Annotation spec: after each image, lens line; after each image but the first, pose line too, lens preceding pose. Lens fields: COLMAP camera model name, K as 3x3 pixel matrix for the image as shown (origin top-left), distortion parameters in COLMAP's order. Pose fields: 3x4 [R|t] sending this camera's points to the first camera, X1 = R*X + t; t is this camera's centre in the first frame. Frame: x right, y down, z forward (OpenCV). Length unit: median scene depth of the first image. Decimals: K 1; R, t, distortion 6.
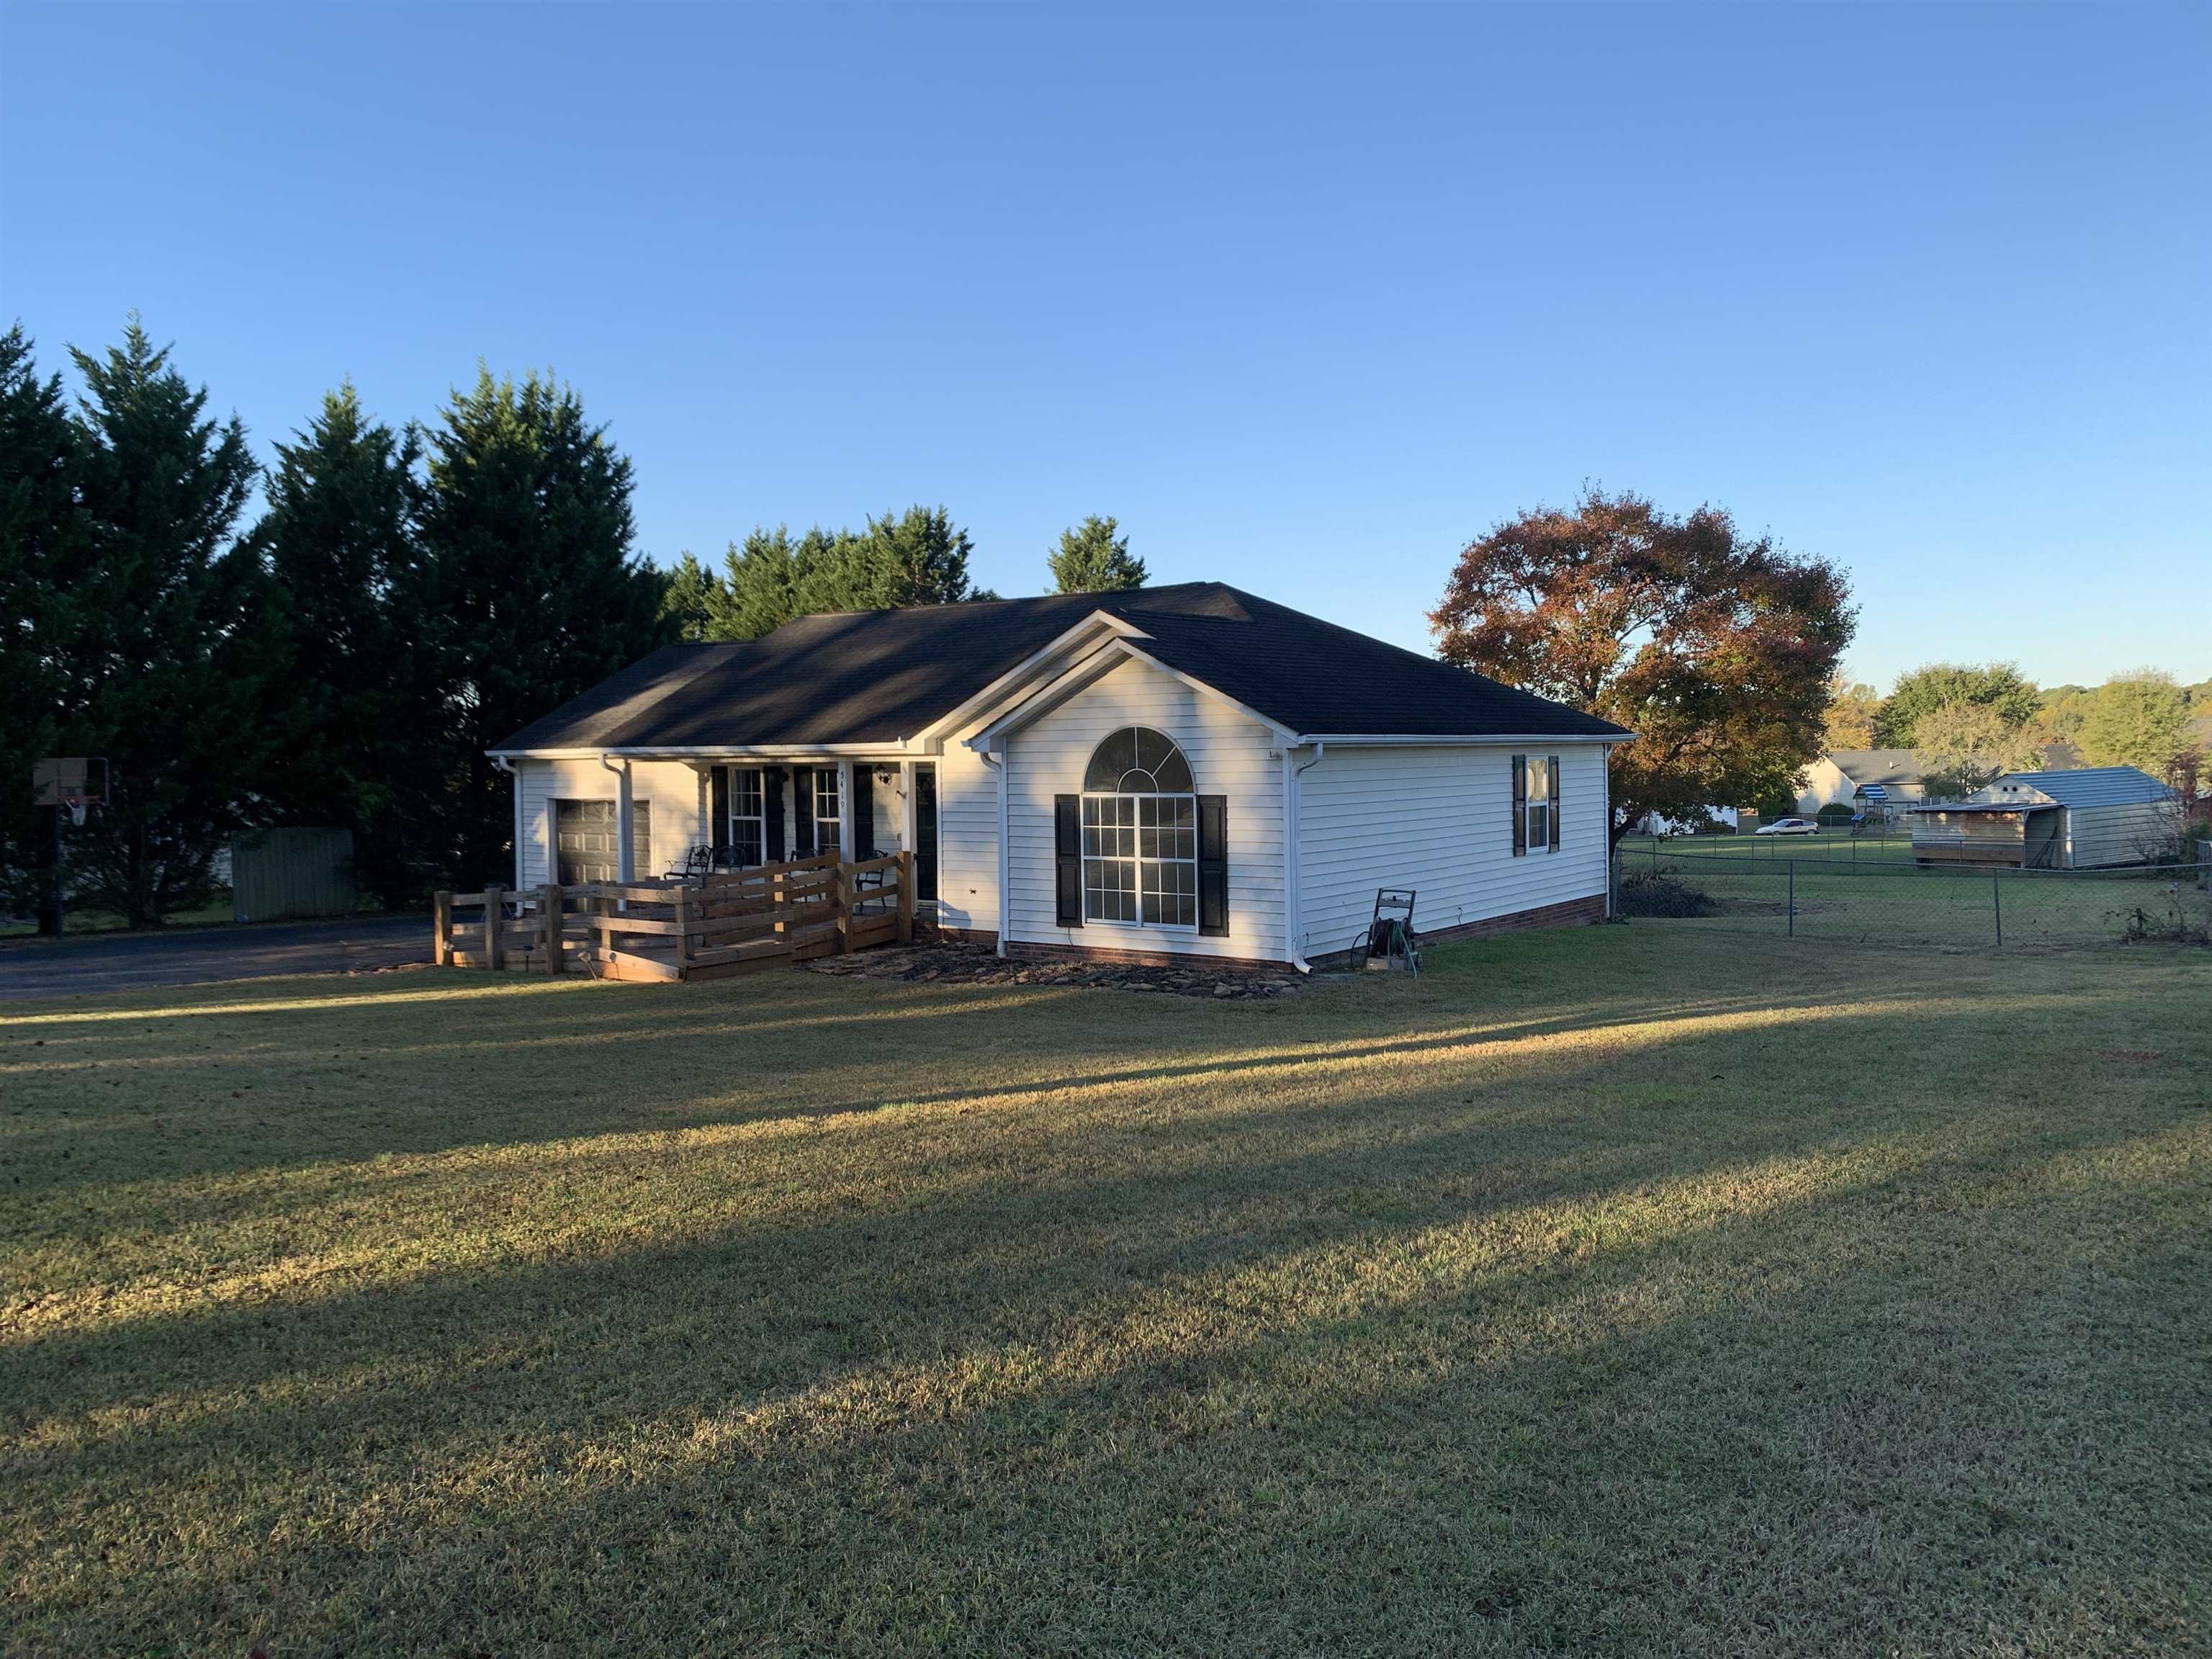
lens RADIAL K [[1688.8, 0, 1108.5], [0, 1688.8, 832.8], [0, 0, 1]] dist [0.061998, -0.036518]
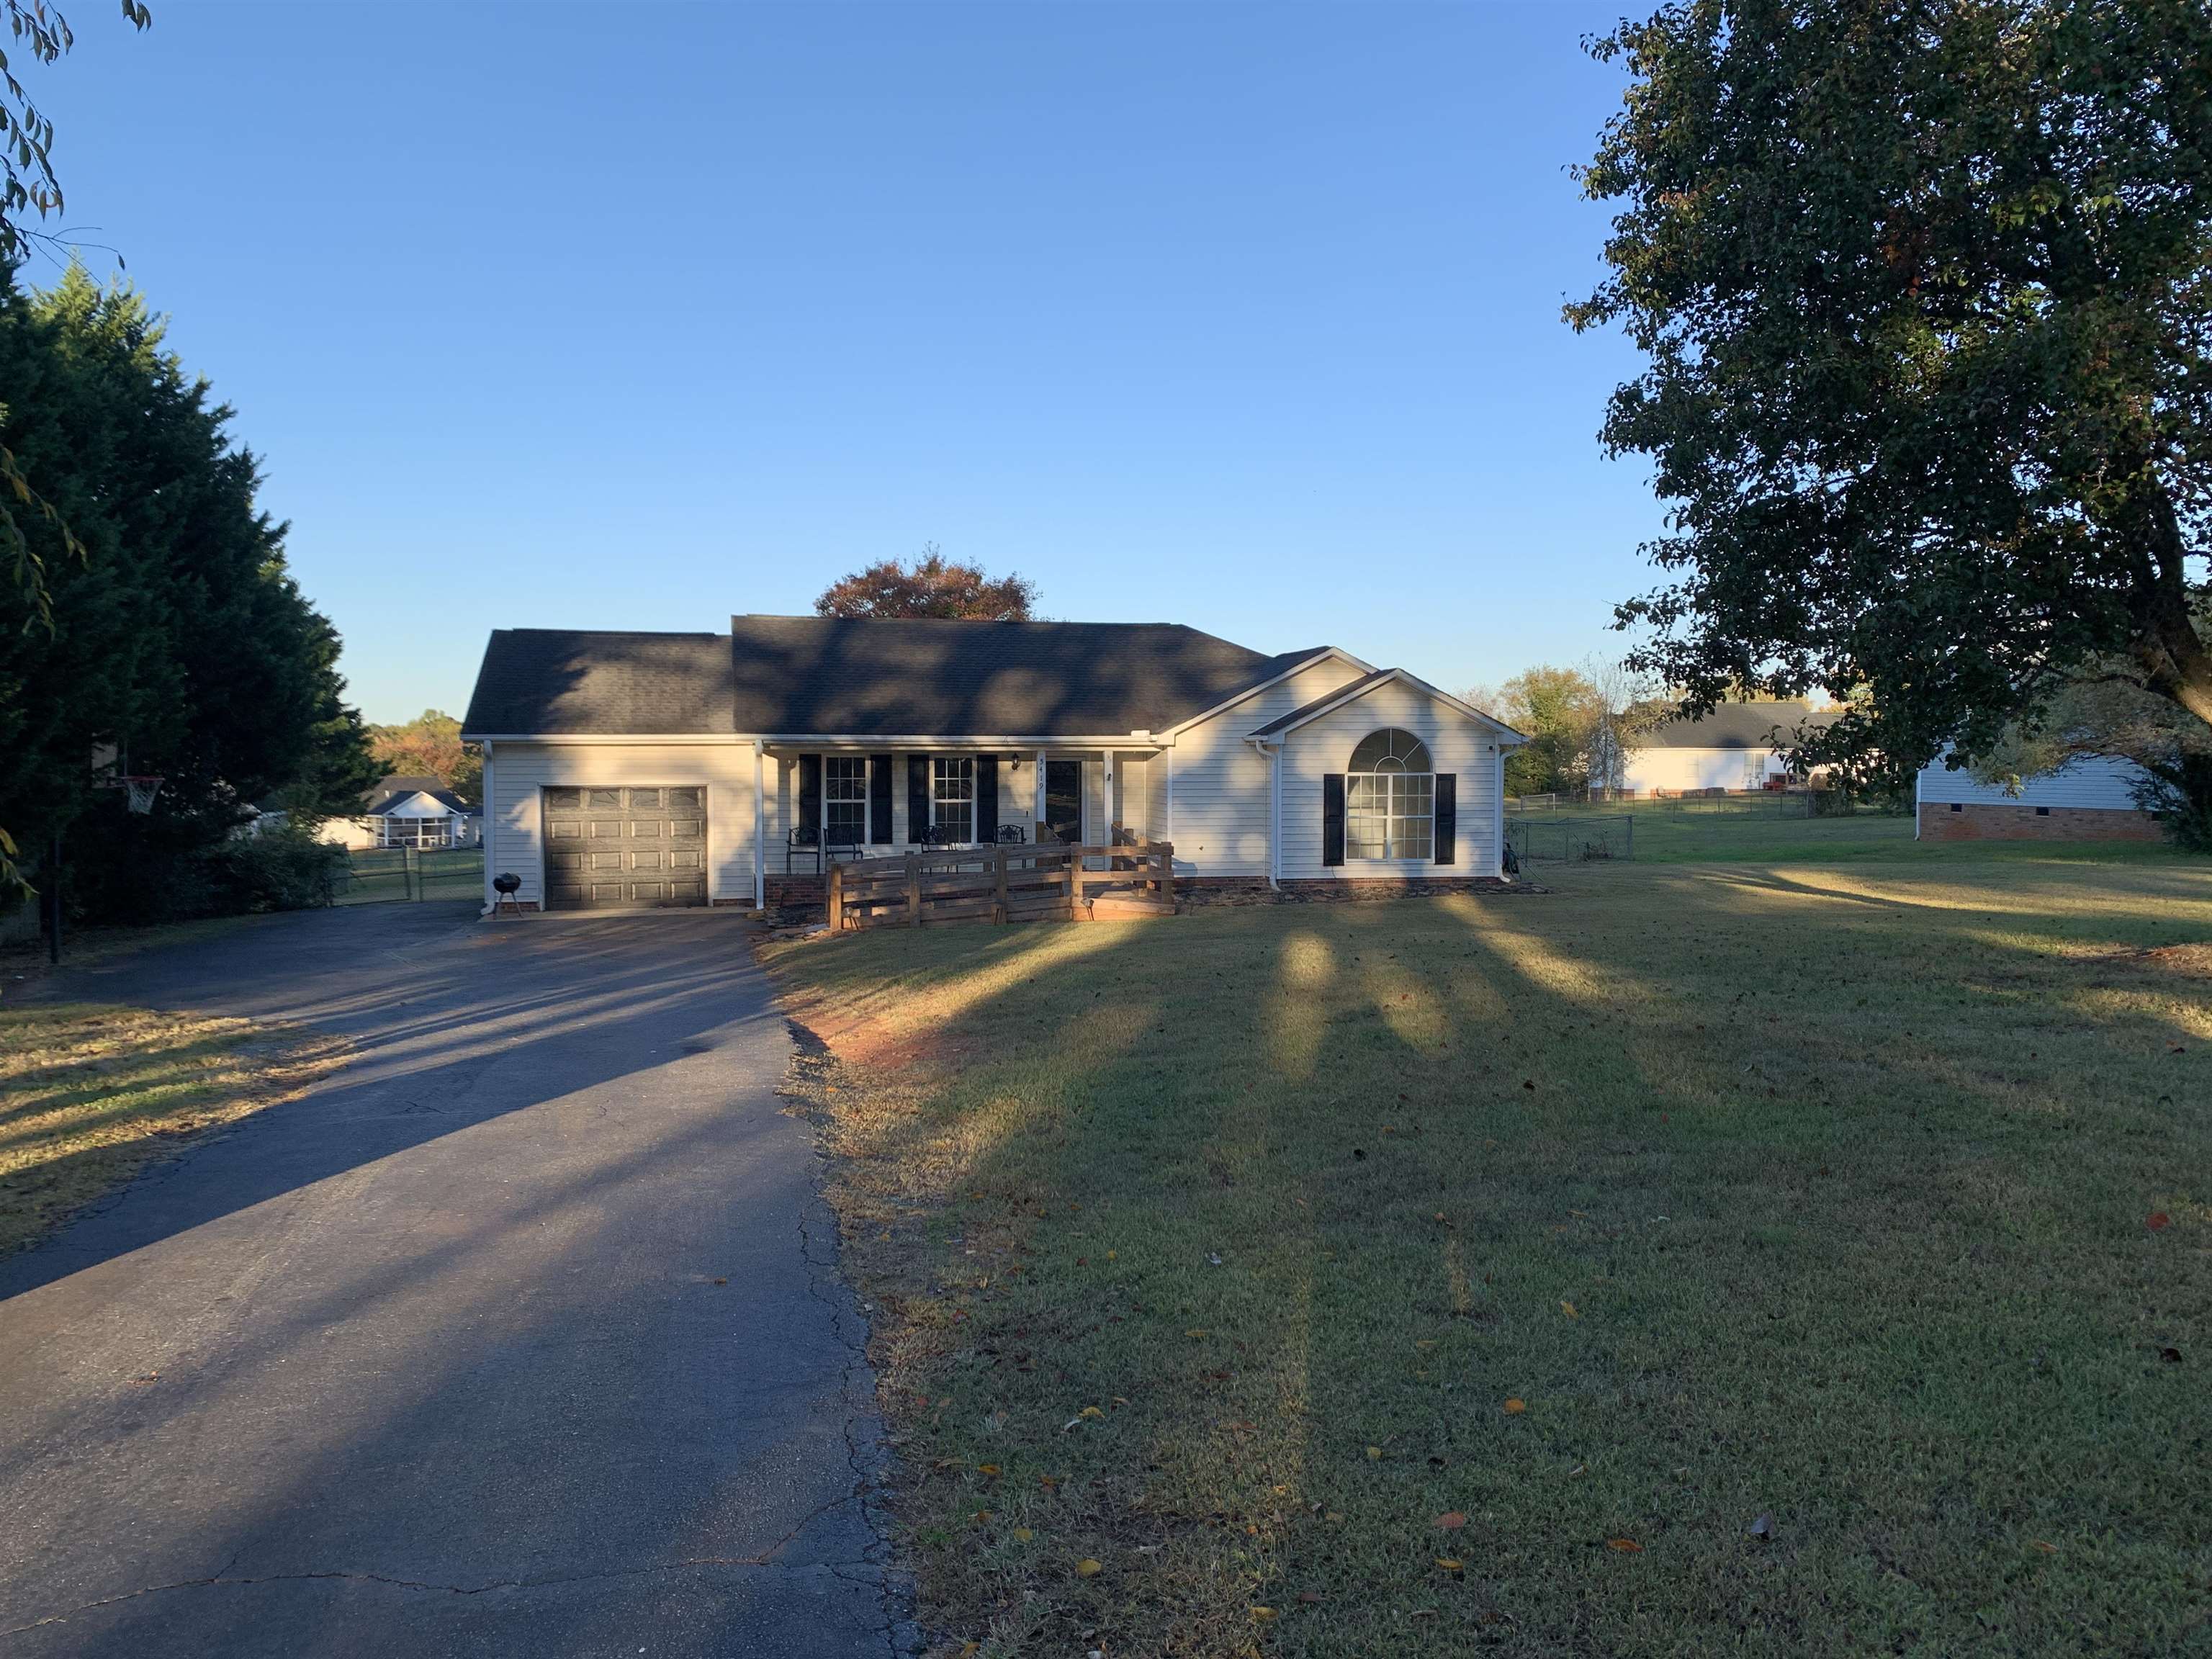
lens RADIAL K [[1688.8, 0, 1092.1], [0, 1688.8, 834.3], [0, 0, 1]] dist [0.061998, -0.036518]
pose [[0.657312, -0.015706, 0.753455, -1.232992], [0.027379, 0.999620, -0.003048, 0.027422], [-0.753121, 0.022632, 0.657492, 0.203965]]
